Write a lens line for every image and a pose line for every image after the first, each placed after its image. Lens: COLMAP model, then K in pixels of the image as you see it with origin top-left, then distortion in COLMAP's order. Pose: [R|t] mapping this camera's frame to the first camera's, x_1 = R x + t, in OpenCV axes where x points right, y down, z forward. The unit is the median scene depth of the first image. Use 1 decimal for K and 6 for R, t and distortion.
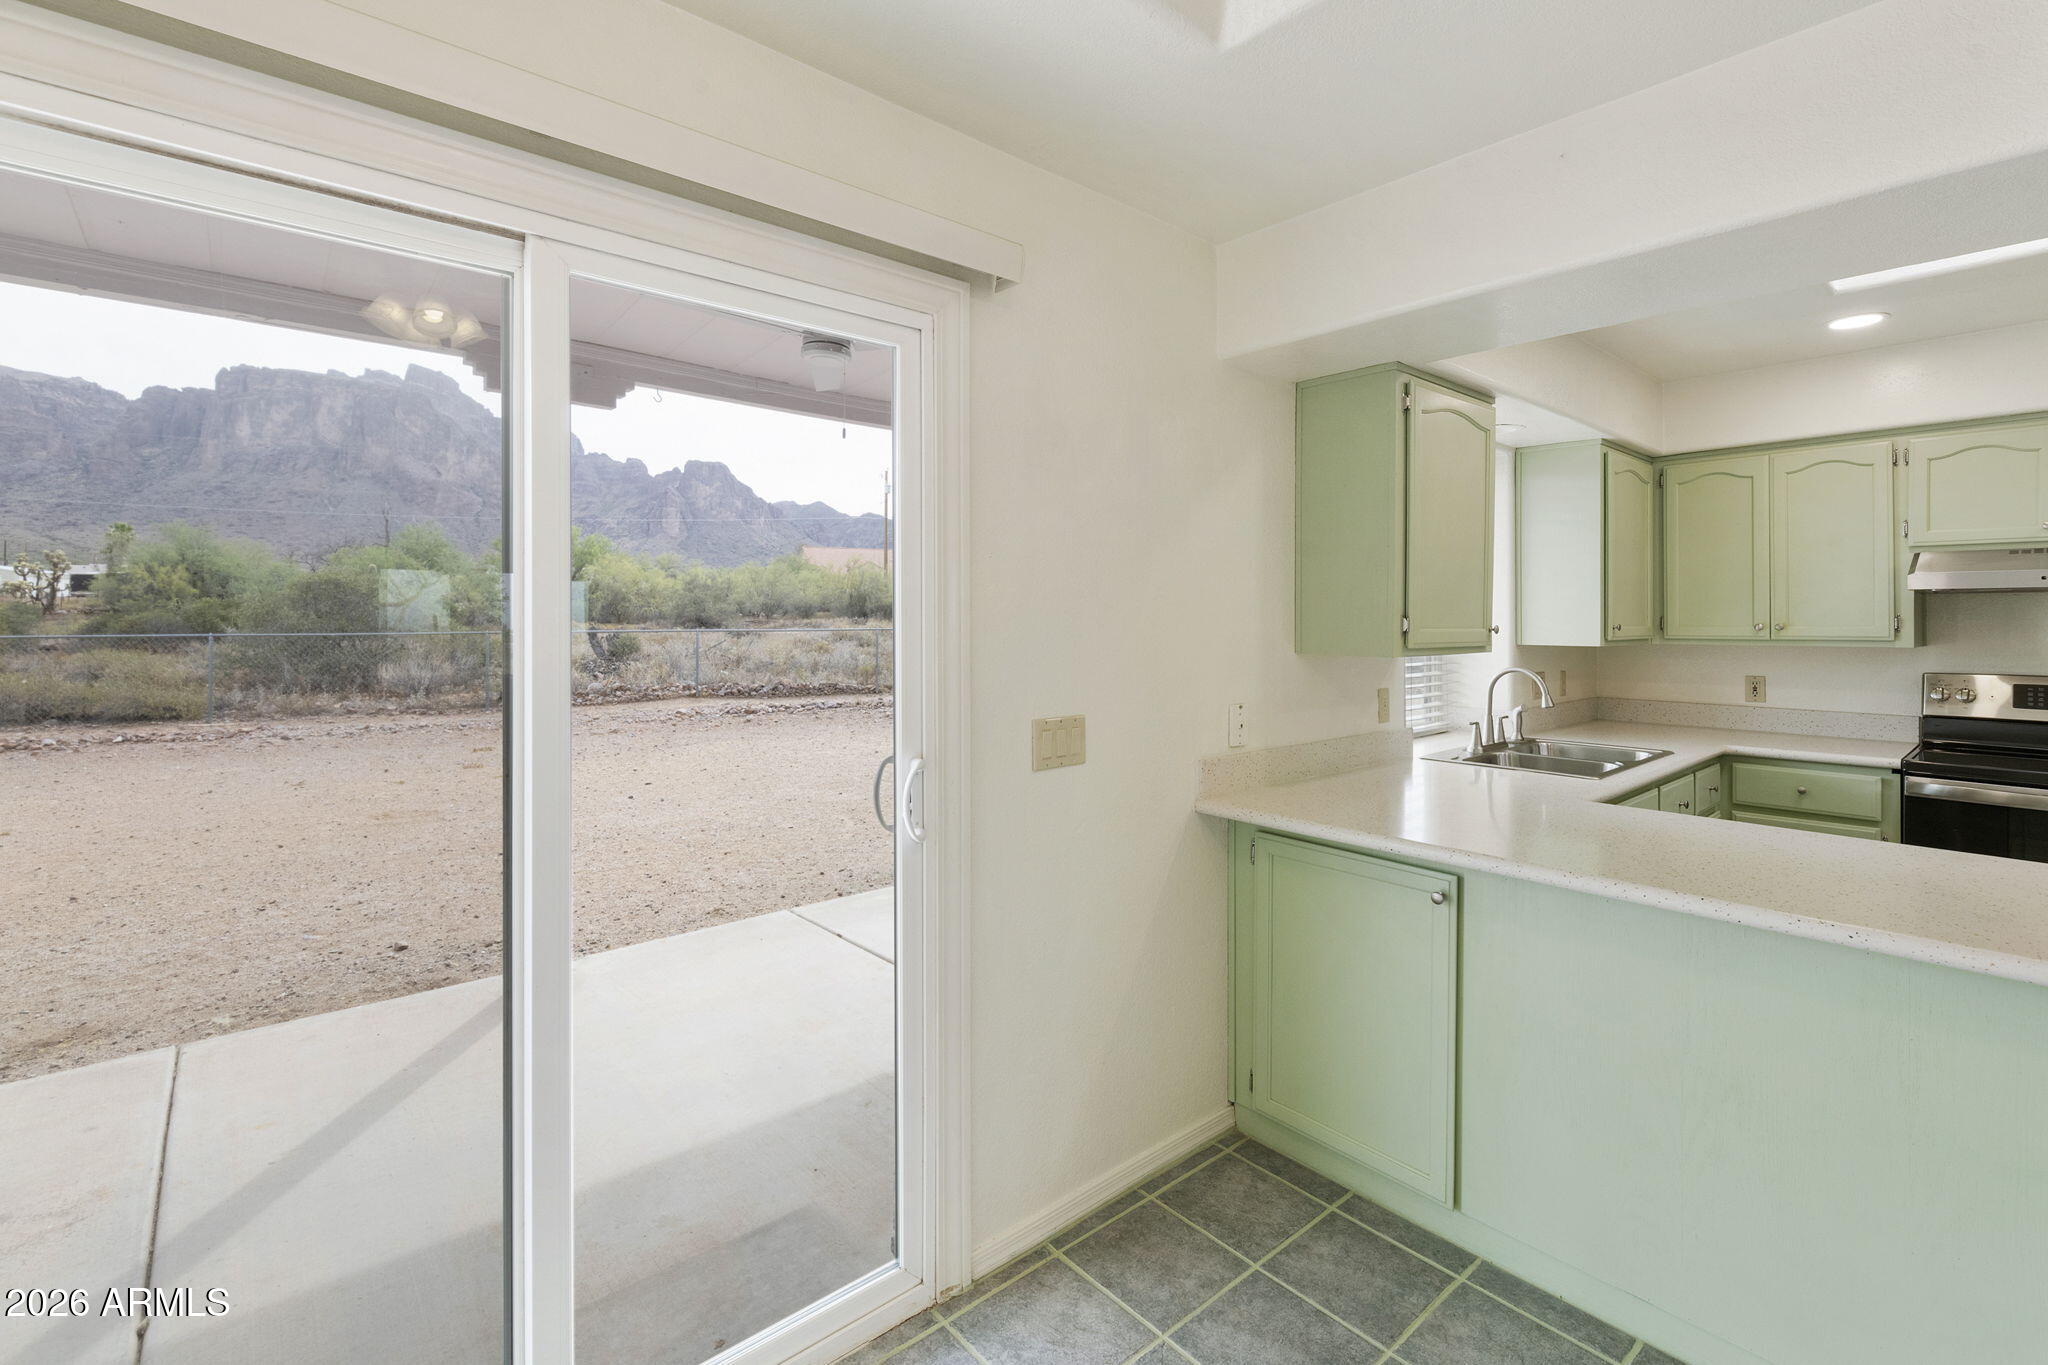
lens RADIAL K [[917.2, 0, 1040.3], [0, 917.2, 615.1], [0, 0, 1]] dist [0.000657, -0.000330]
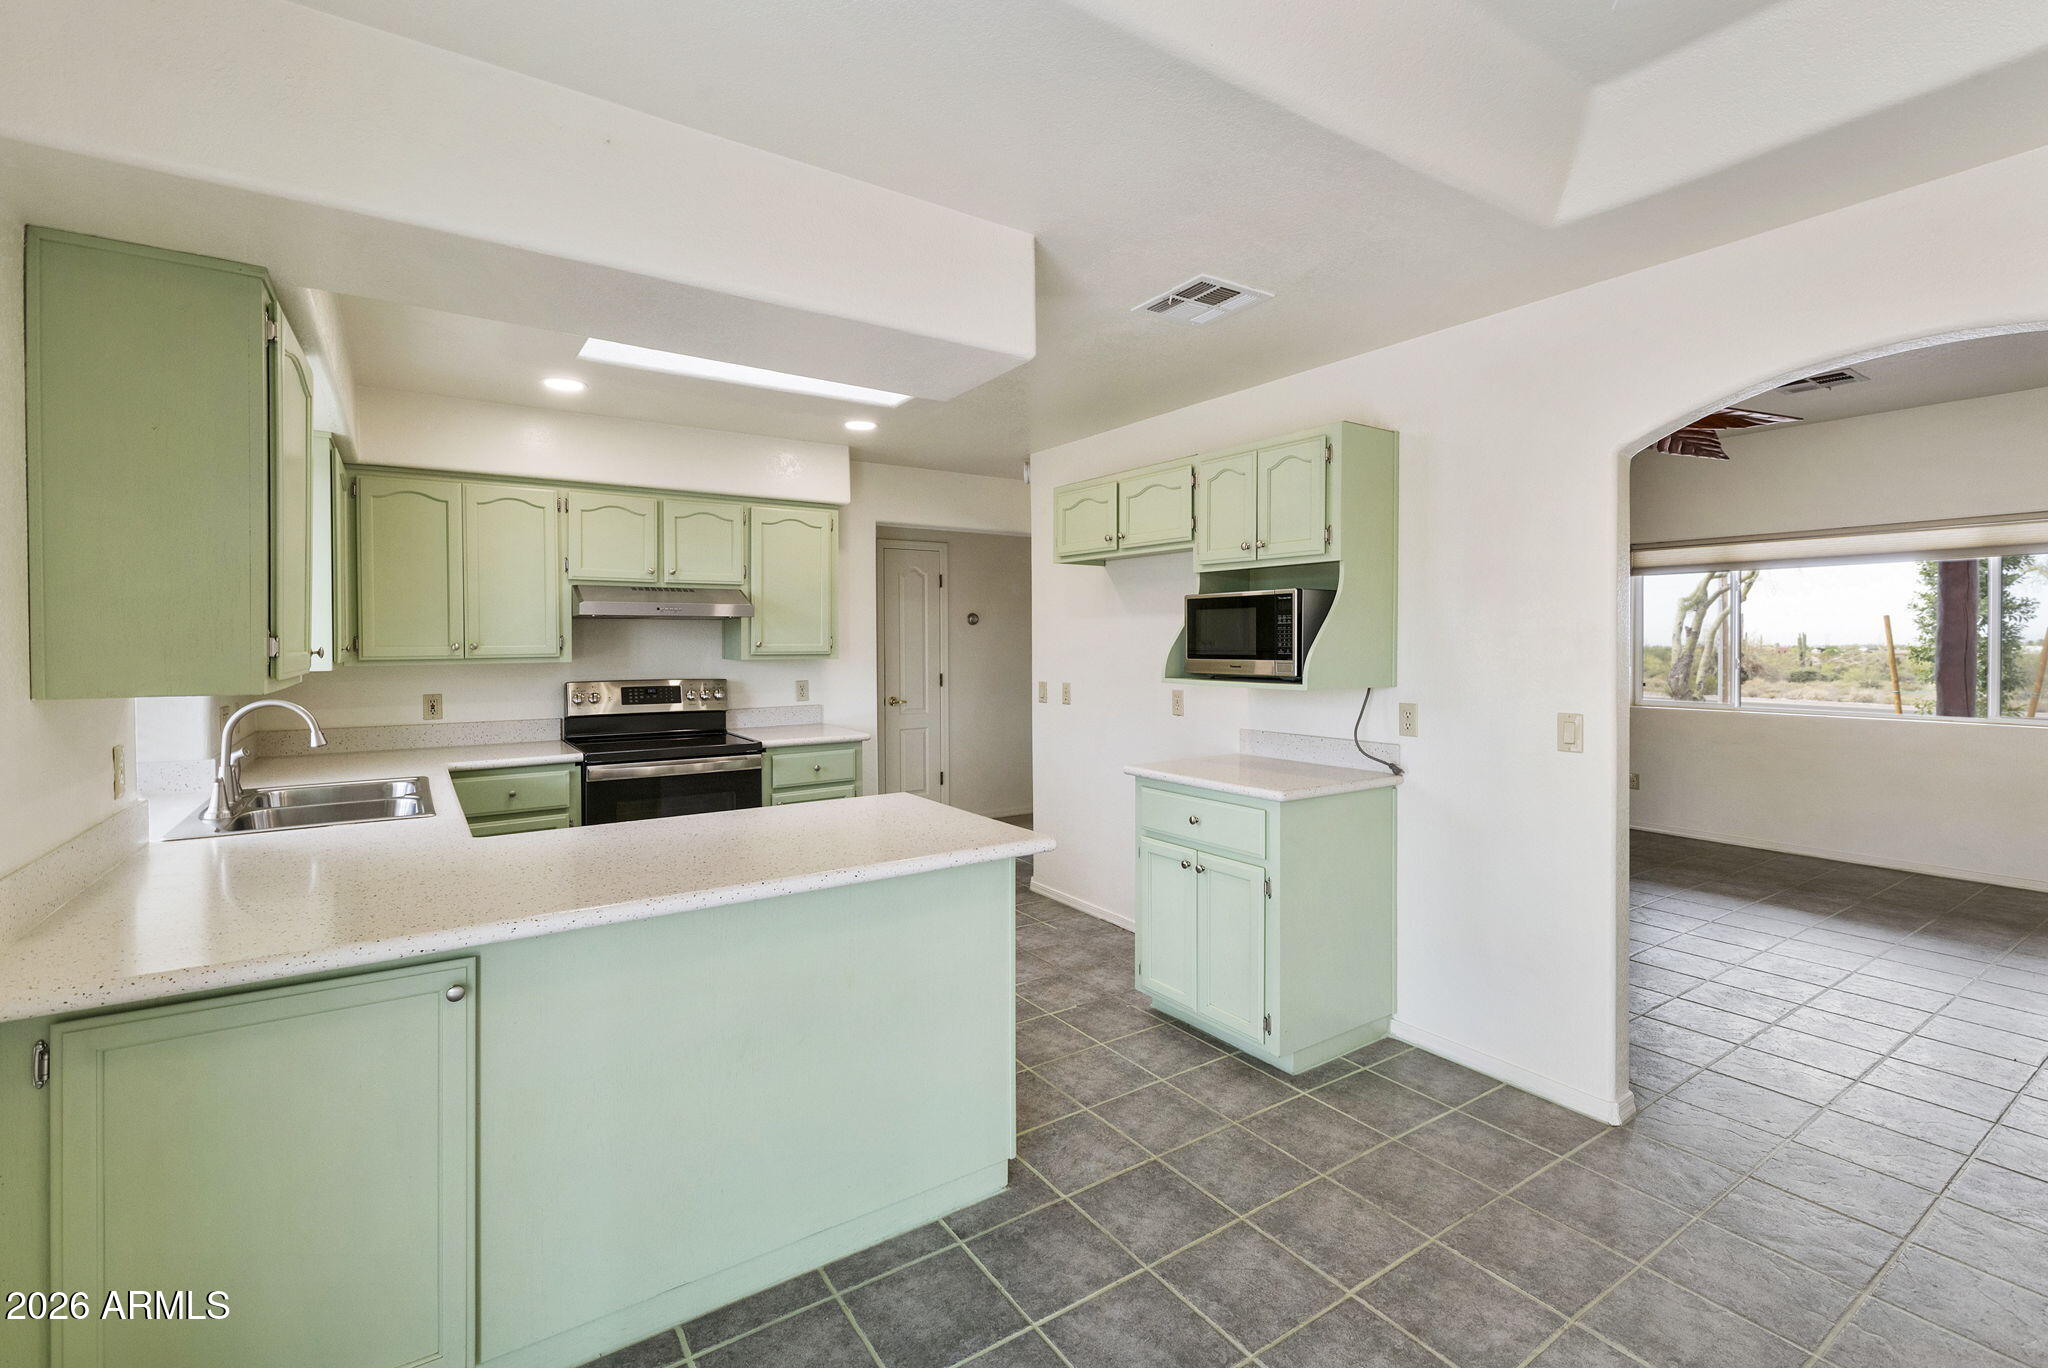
lens RADIAL K [[894.2, 0, 1021.8], [0, 894.2, 647.0], [0, 0, 1]] dist [0.001121, 0.000035]
pose [[0.126911, -0.010193, 0.991862, -0.147380], [-0.002502, 0.999941, 0.010596, 0.000869], [-0.991911, -0.003827, 0.126878, 0.234253]]
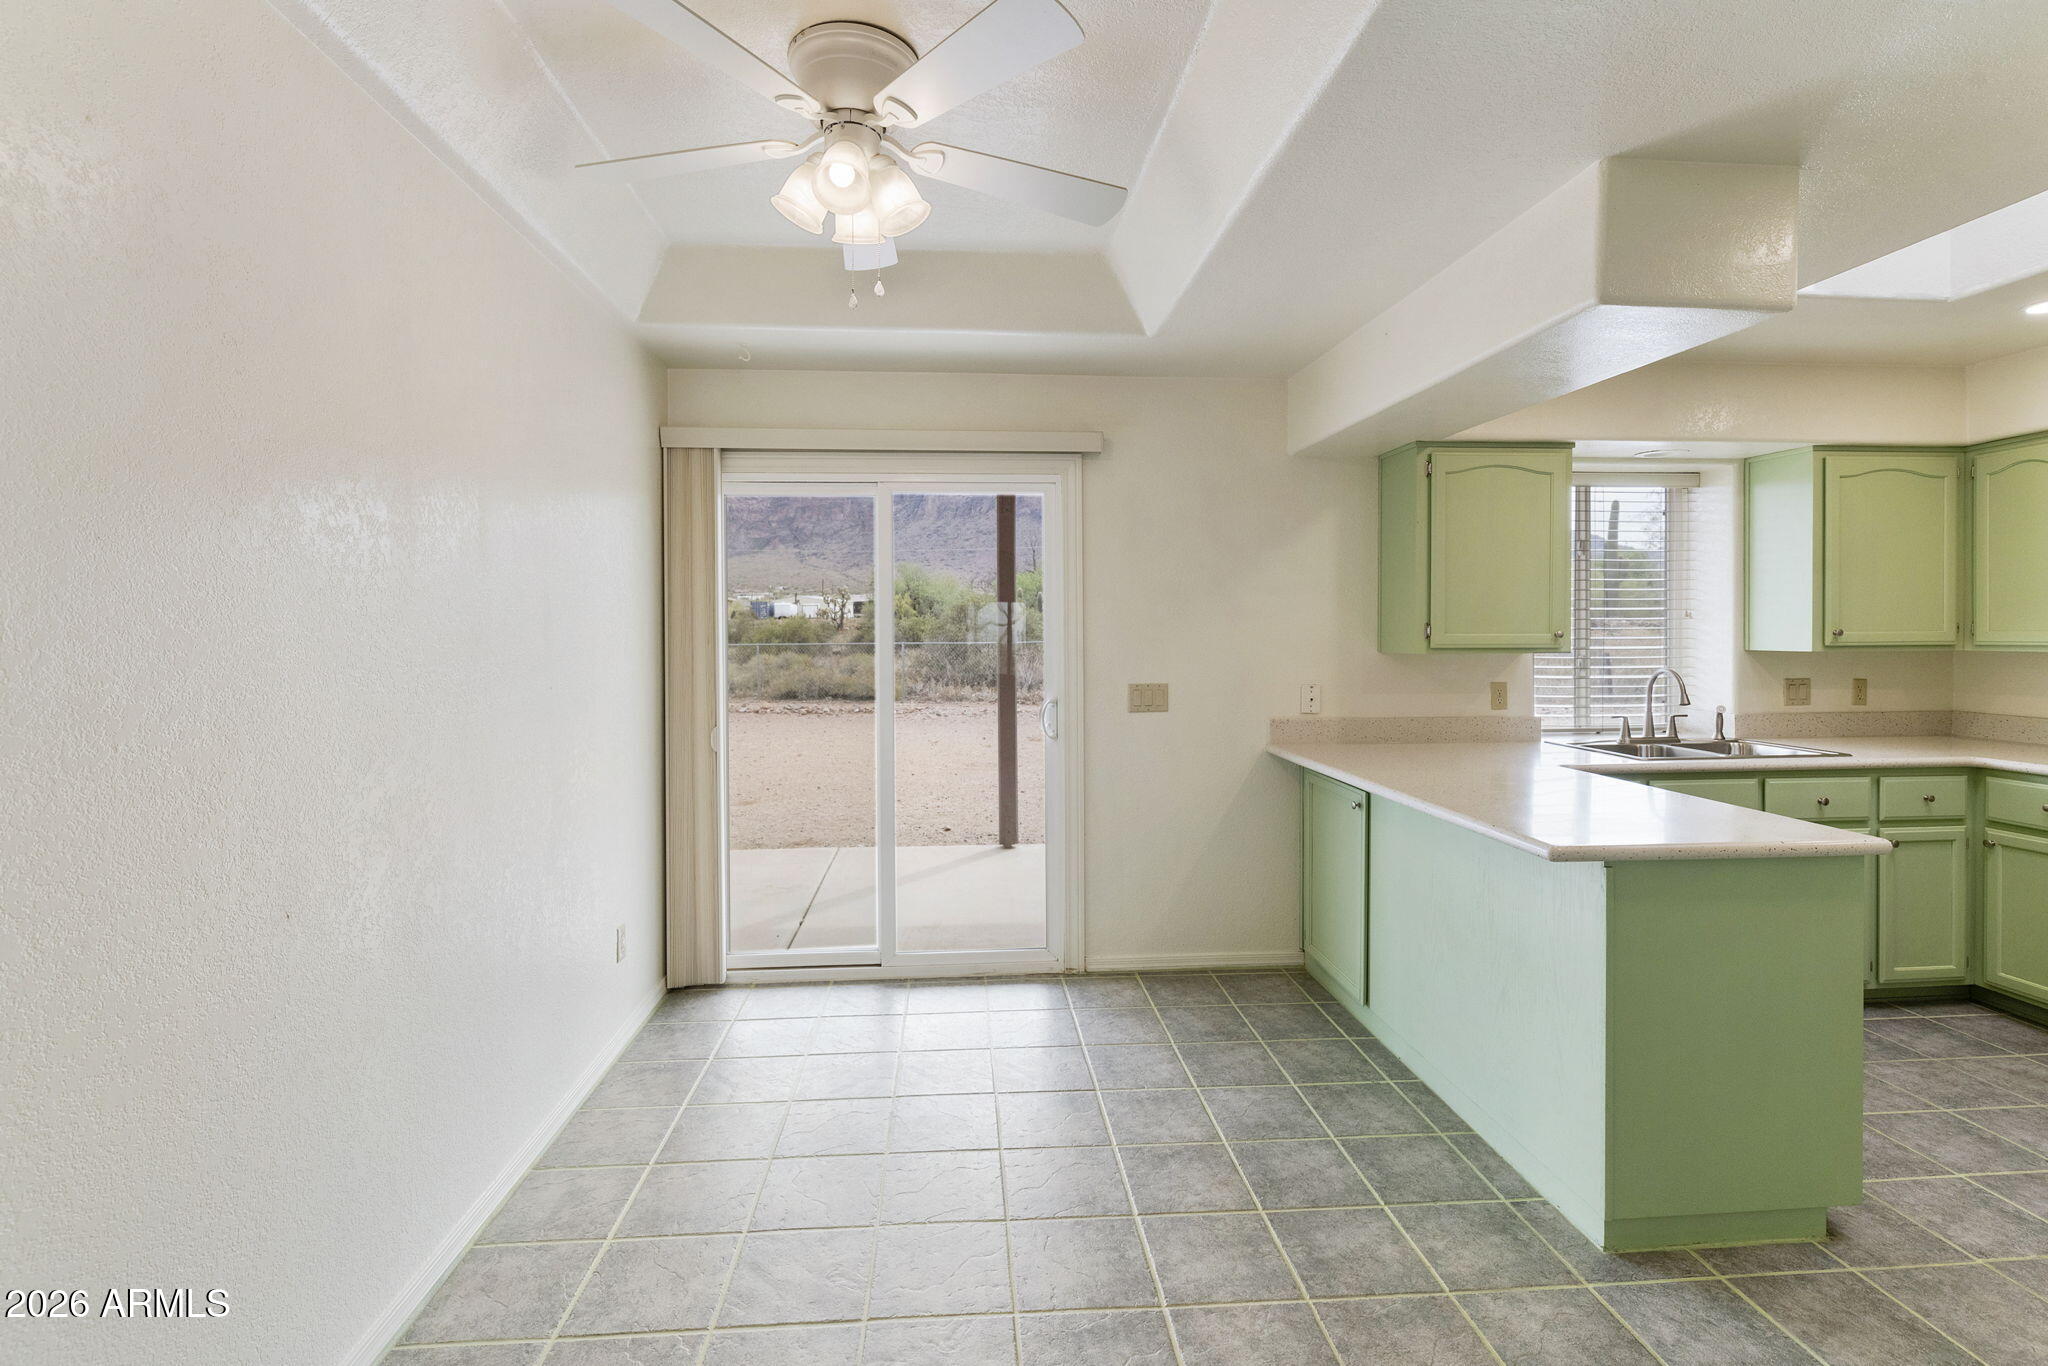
lens RADIAL K [[965.2, 0, 1027.7], [0, 965.2, 631.0], [0, 0, 1]] dist [0.000459, 0.000052]
pose [[0.801537, -0.005691, -0.597918, 0.541490], [0.008319, 0.999964, 0.001634, 0.002683], [0.597887, -0.006284, 0.801556, -0.360939]]
